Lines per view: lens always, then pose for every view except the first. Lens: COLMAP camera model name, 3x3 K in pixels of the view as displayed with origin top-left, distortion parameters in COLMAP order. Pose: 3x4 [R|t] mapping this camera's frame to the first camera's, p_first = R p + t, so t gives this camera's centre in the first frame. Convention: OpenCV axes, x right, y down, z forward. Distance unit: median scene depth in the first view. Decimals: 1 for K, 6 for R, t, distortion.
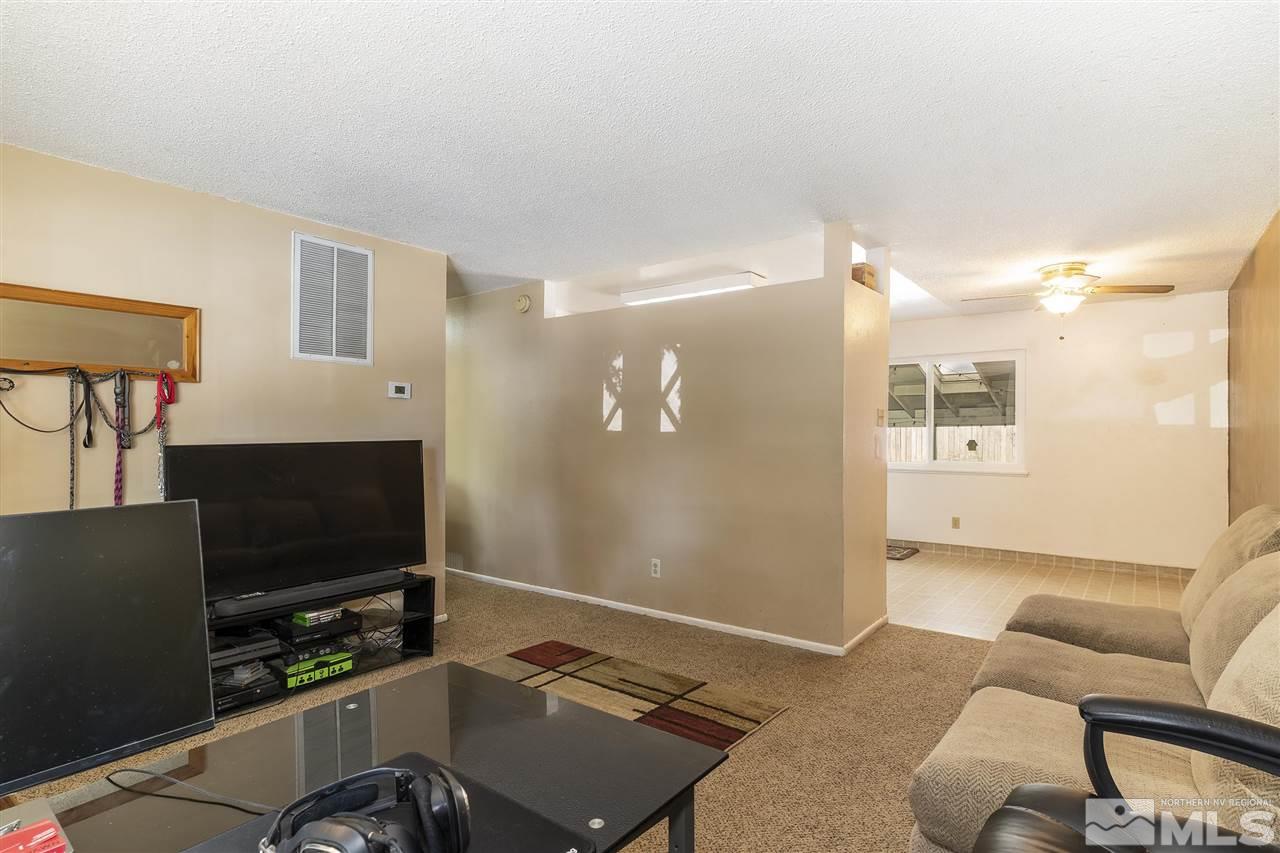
lens RADIAL K [[669.6, 0, 638.1], [0, 669.6, 430.0], [0, 0, 1]] dist [-0.005489, 0.002381]
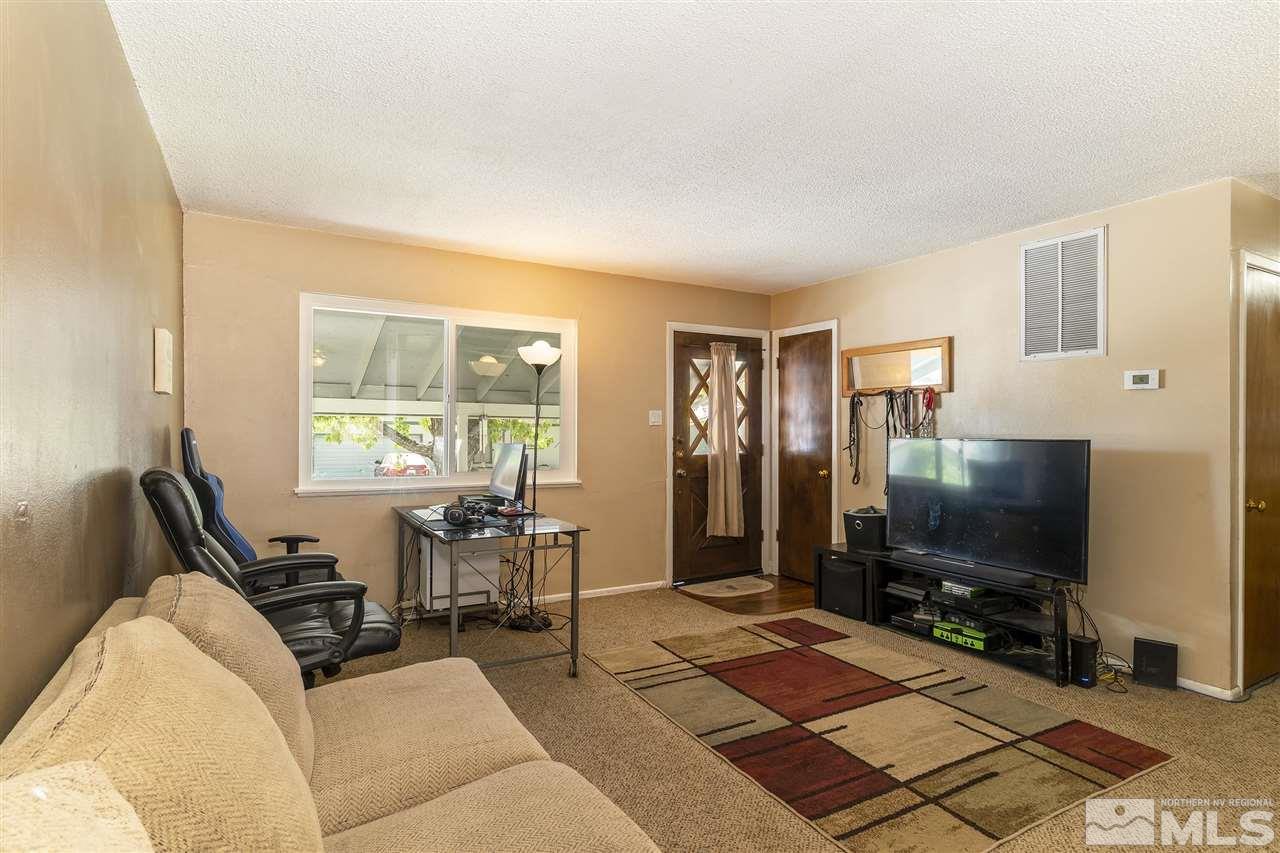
lens RADIAL K [[669.6, 0, 644.5], [0, 669.6, 430.3], [0, 0, 1]] dist [-0.005489, 0.002381]
pose [[-0.382668, 0.002002, -0.923884, 0.776482], [-0.008361, 0.999949, 0.005631, 0.003573], [0.923848, 0.009880, -0.382632, 0.919106]]
